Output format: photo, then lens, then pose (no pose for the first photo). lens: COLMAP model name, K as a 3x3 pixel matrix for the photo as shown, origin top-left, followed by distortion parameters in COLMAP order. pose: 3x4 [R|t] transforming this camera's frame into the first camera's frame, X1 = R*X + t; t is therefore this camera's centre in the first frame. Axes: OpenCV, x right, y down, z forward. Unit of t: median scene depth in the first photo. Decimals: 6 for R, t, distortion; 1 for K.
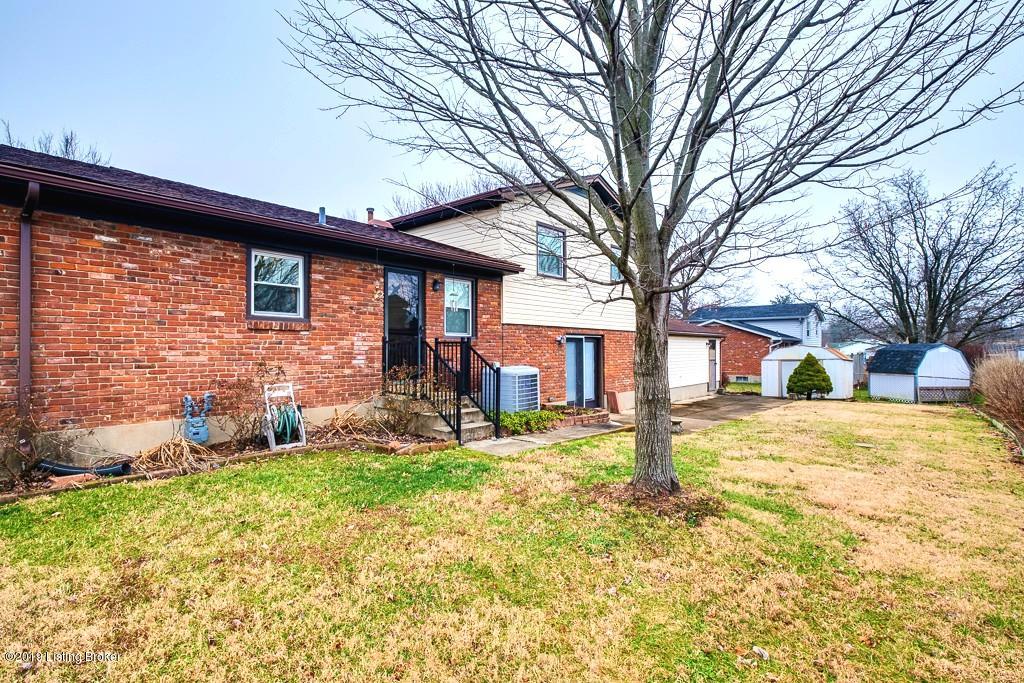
lens RADIAL K [[492.3, 0, 511.6], [0, 492.3, 343.0], [0, 0, 1]] dist [-0.017895, 0.000604]
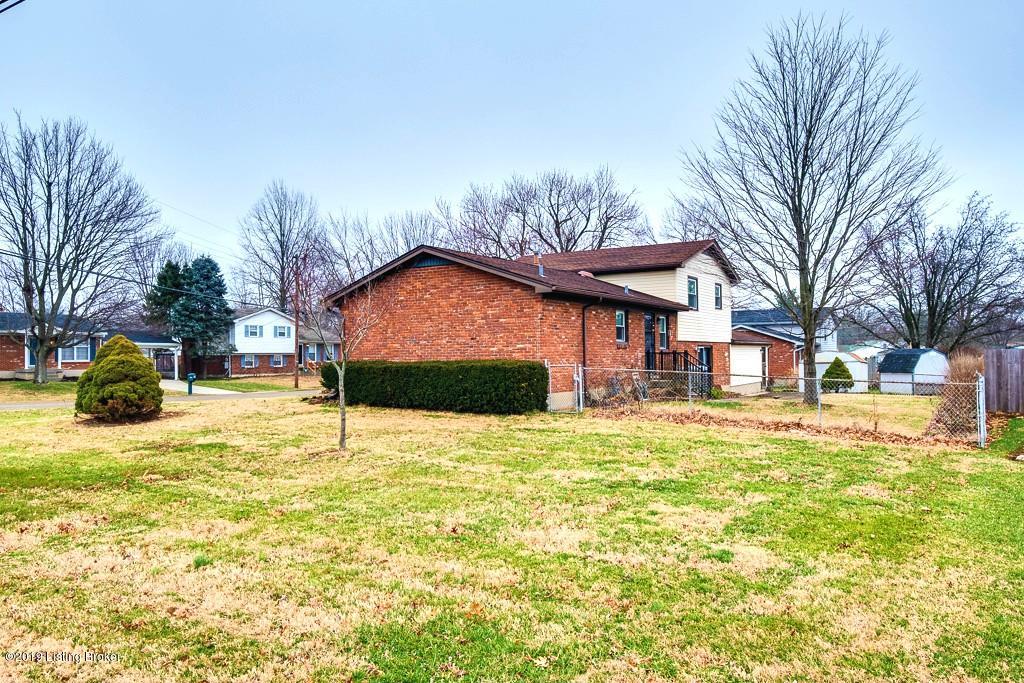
lens RADIAL K [[764.7, 0, 512.0], [0, 764.7, 342.5], [0, 0, 1]] dist [0.002042, -0.002455]
pose [[0.983706, -0.006454, 0.179671, -0.521849], [0.007209, 0.999968, -0.003551, -0.014658], [-0.179642, 0.004788, 0.983720, -0.727808]]
